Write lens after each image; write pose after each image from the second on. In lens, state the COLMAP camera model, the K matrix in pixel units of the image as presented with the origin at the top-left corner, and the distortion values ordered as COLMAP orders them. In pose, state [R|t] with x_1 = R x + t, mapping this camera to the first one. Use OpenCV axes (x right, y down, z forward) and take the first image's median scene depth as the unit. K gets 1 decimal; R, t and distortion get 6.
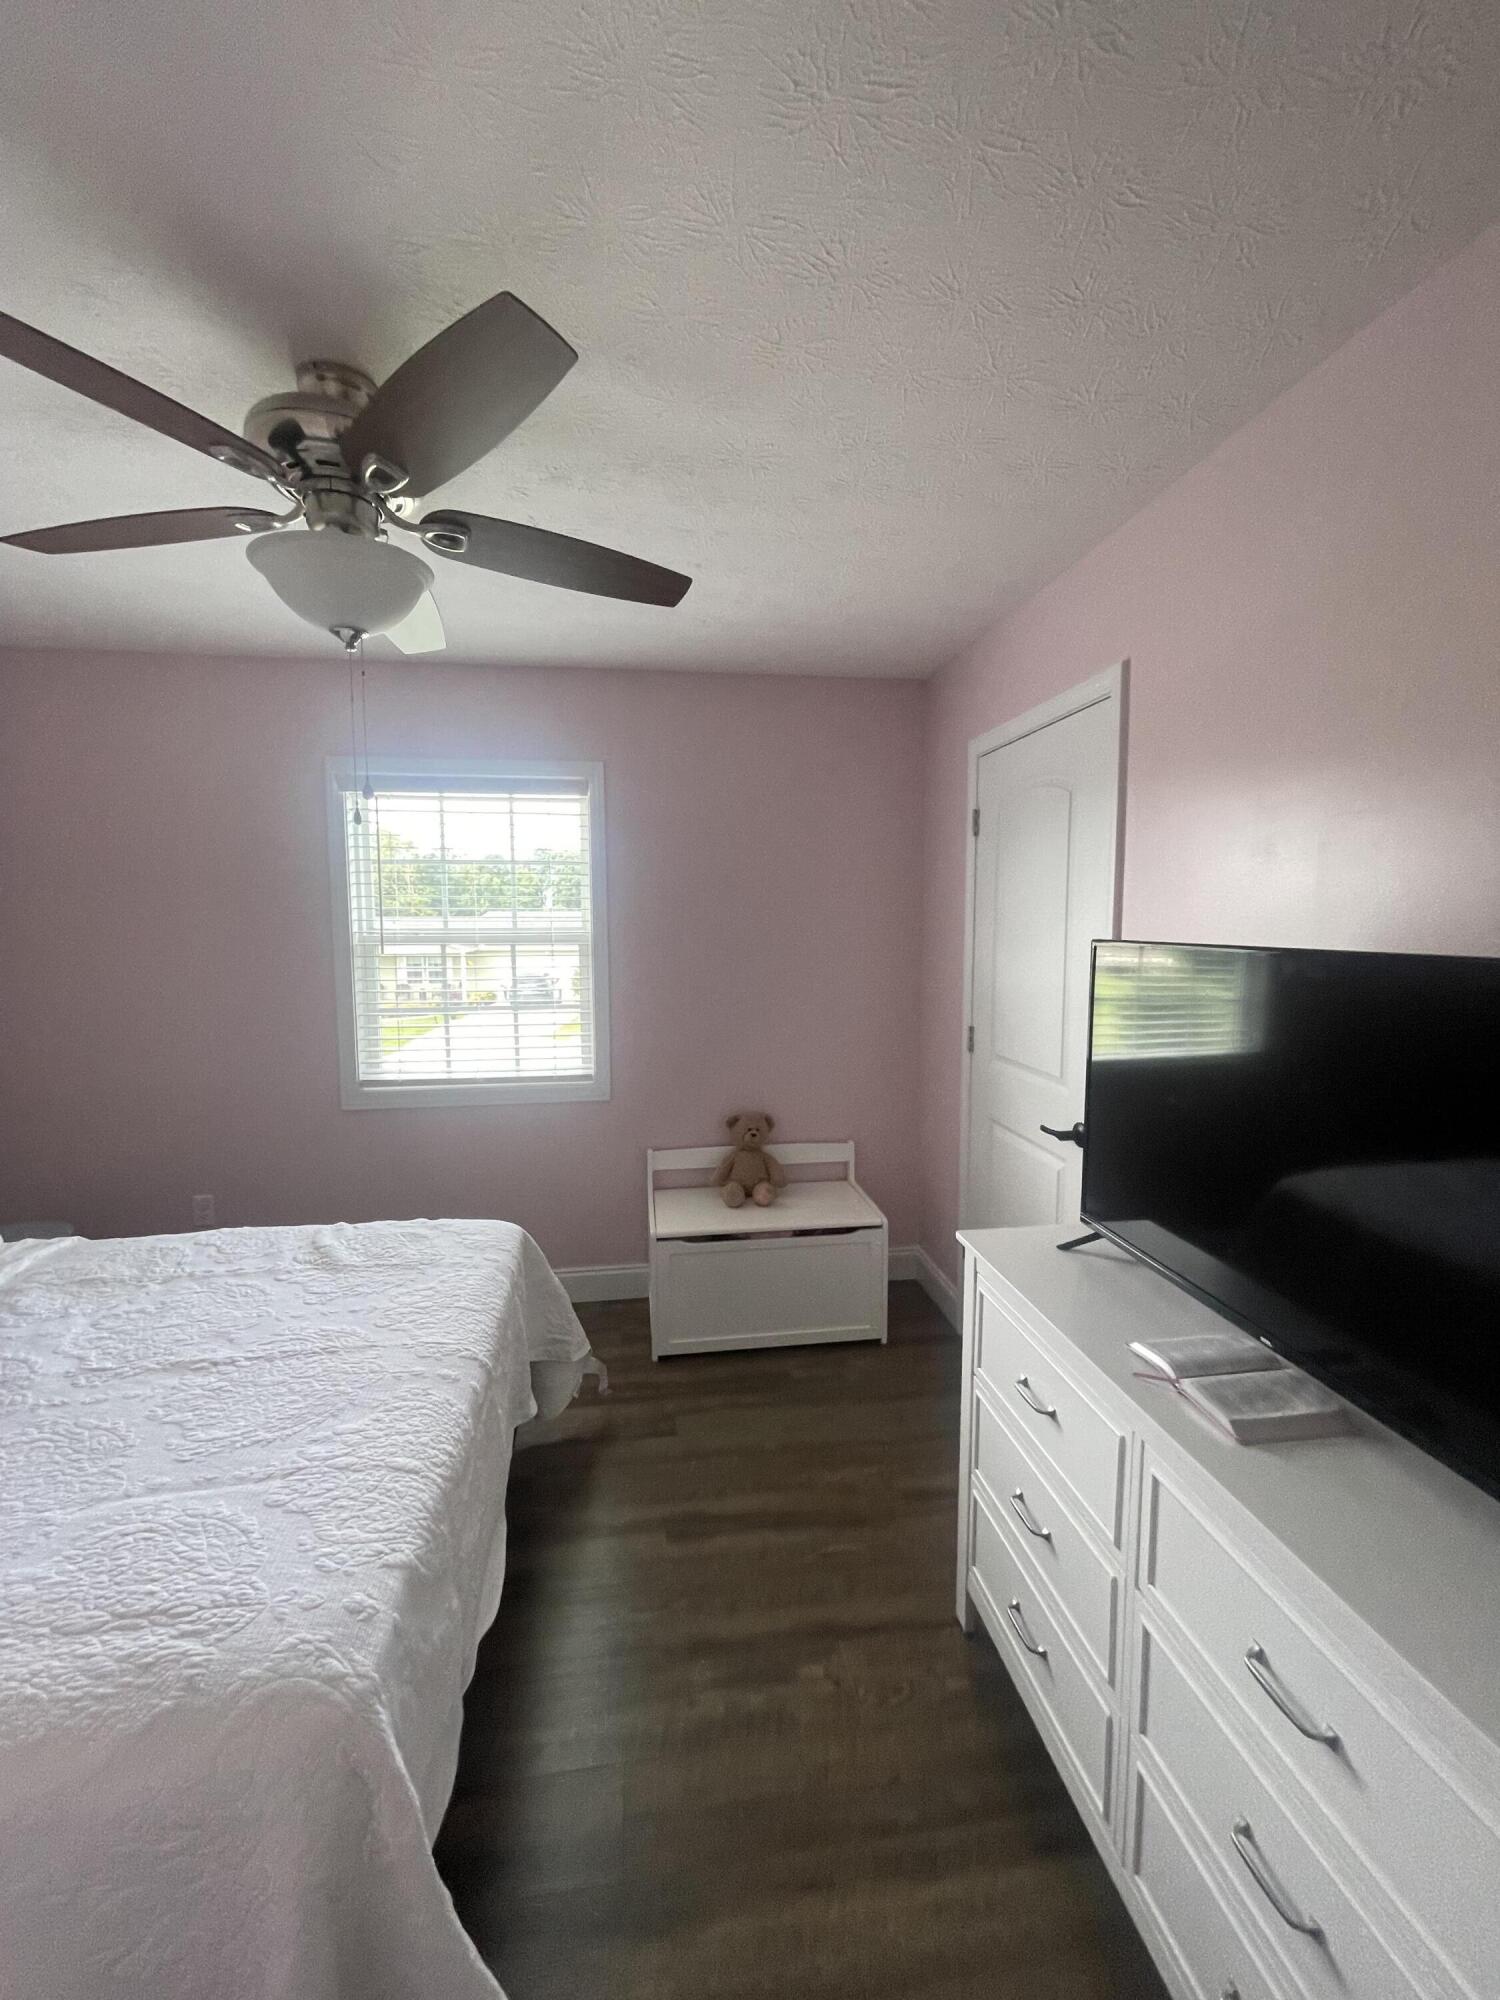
lens RADIAL K [[807.9, 0, 743.7], [0, 807.9, 984.5], [0, 0, 1]] dist [-0.001532, 0.000859]
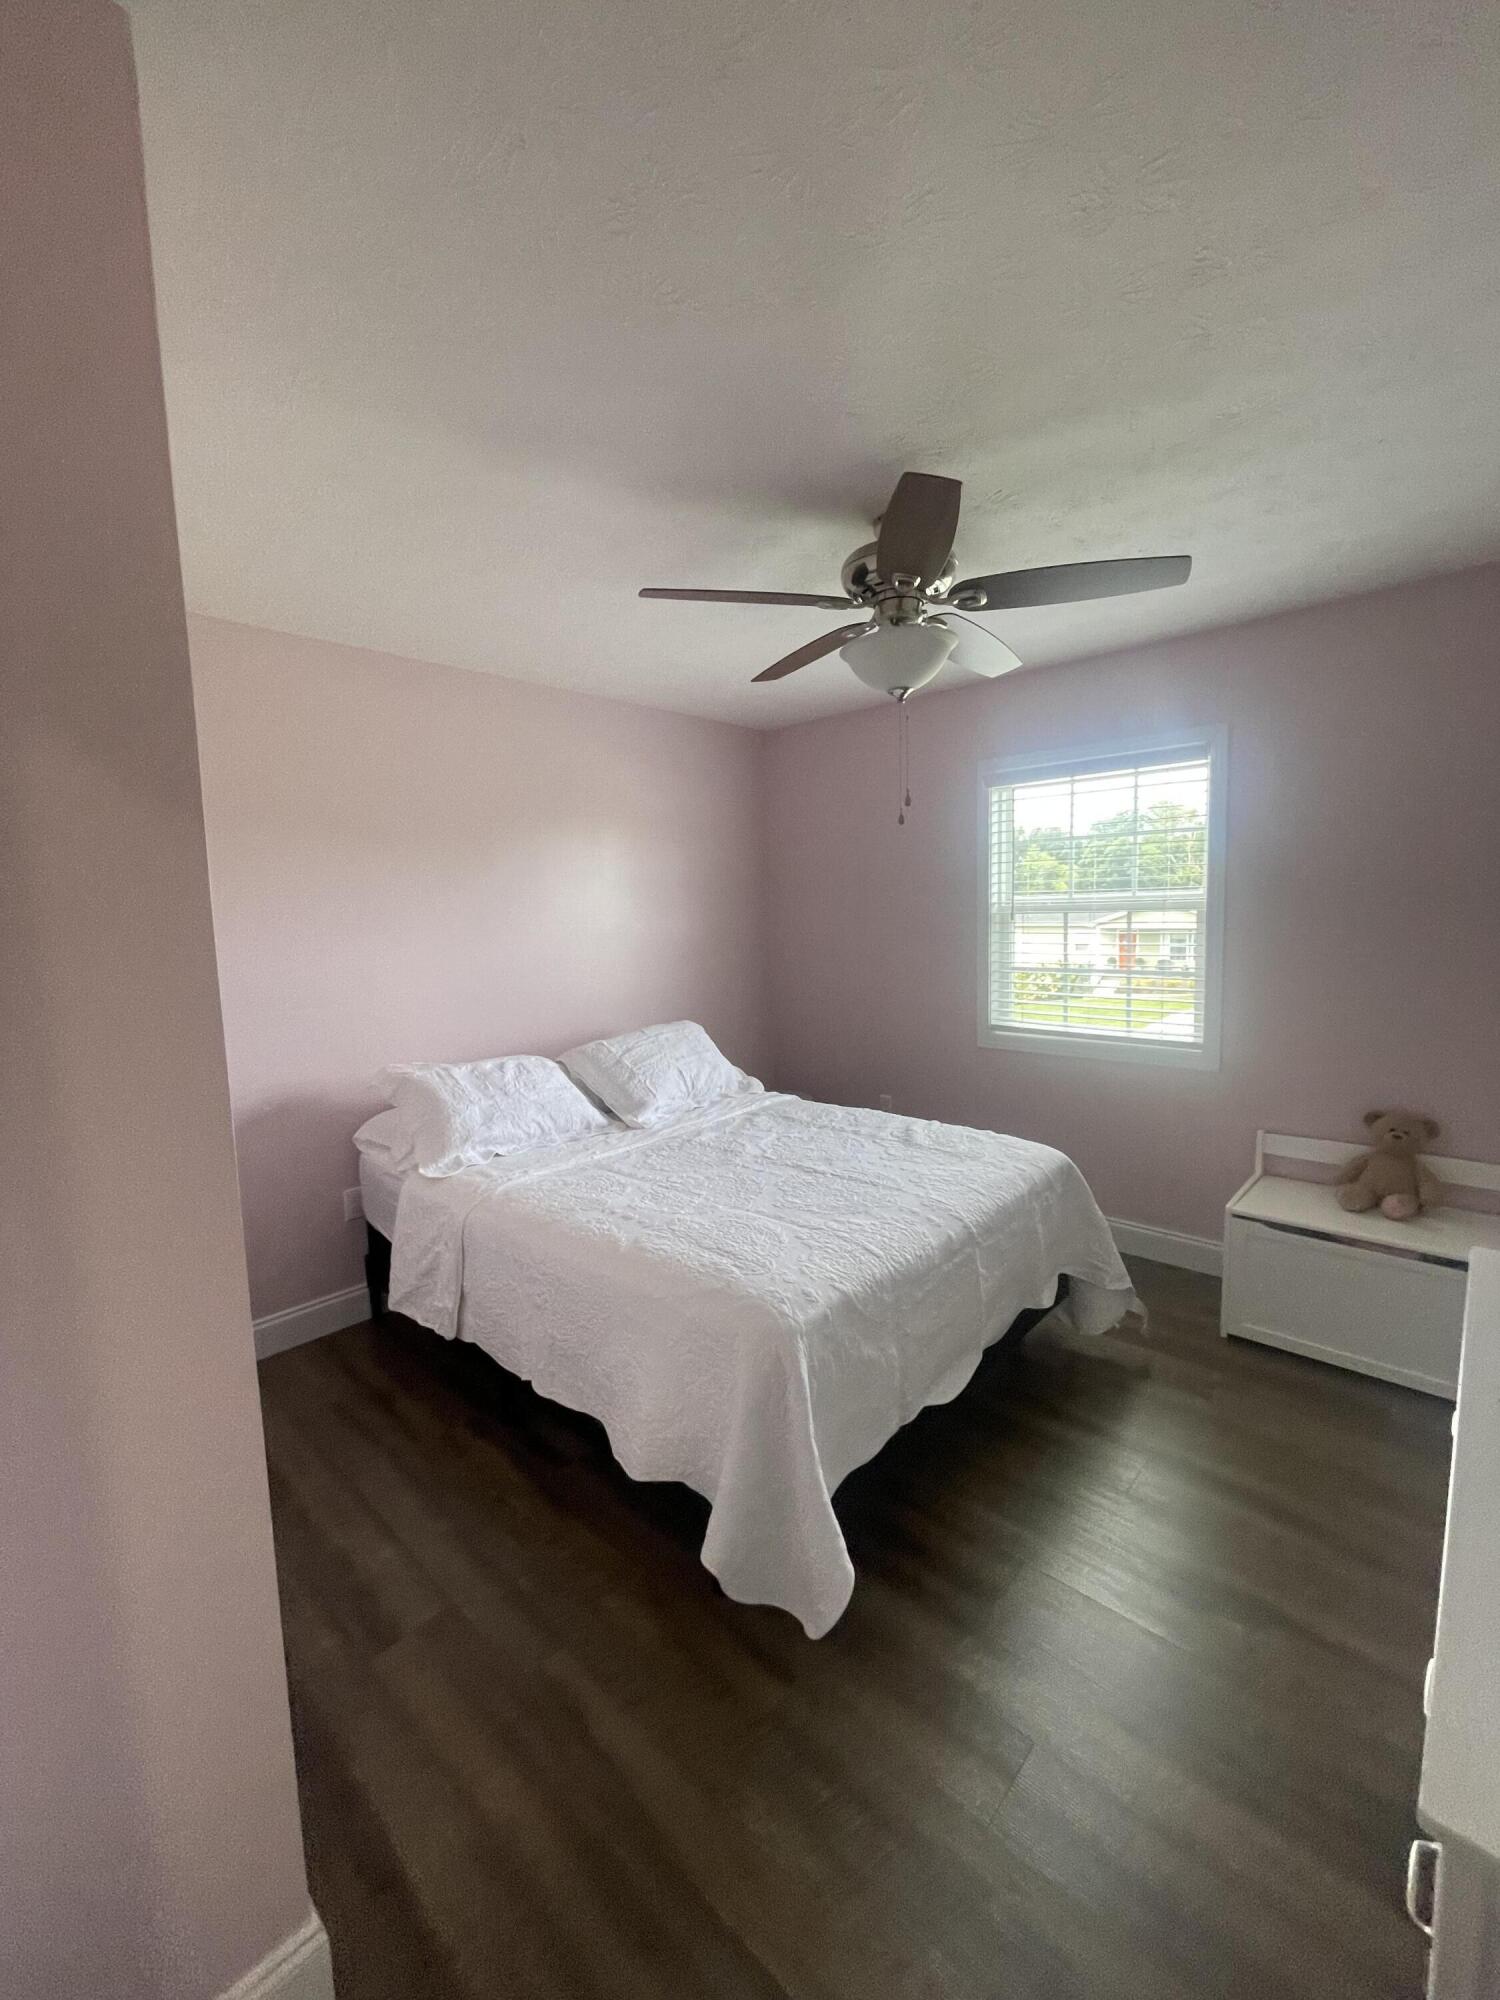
lens RADIAL K [[807.9, 0, 743.7], [0, 807.9, 984.5], [0, 0, 1]] dist [-0.001532, 0.000859]
pose [[0.626343, 0.060703, -0.777180, 0.351012], [-0.036803, 0.998155, 0.048302, 0.019295], [0.778678, -0.001651, 0.627422, -0.086964]]
